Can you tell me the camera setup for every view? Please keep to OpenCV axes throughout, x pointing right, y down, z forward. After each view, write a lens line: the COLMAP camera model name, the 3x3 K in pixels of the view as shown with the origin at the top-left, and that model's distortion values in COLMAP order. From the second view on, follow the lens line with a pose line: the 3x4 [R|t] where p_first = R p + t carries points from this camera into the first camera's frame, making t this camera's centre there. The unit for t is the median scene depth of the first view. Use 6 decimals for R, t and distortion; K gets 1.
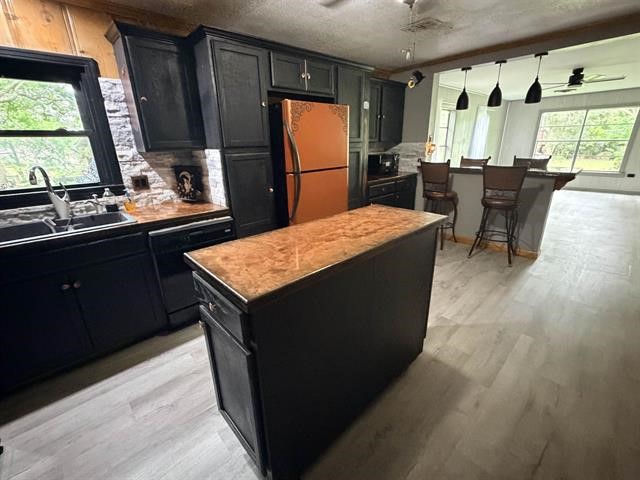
lens RADIAL K [[280.5, 0, 320.0], [0, 280.5, 240.0], [0, 0, 1]] dist [0.000116, 0.000048]
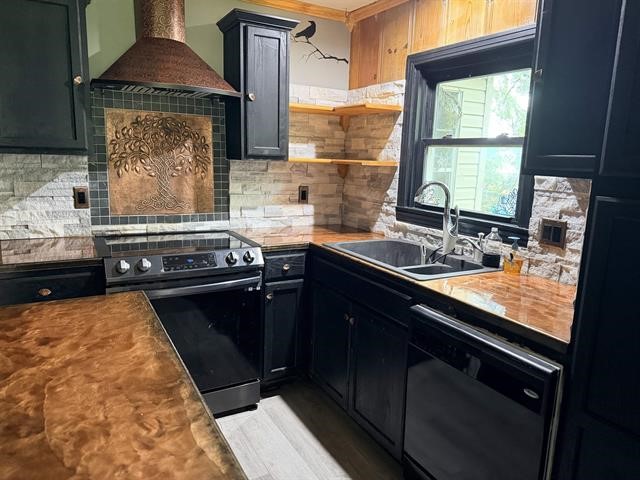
lens RADIAL K [[463.2, 0, 320.0], [0, 463.2, 240.0], [0, 0, 1]] dist [0.044448, -0.002456]
pose [[-0.235485, 0.185306, -0.954048, 0.285872], [-0.356027, 0.896967, 0.262096, -0.277500], [0.904318, 0.401387, -0.145248, 0.777513]]
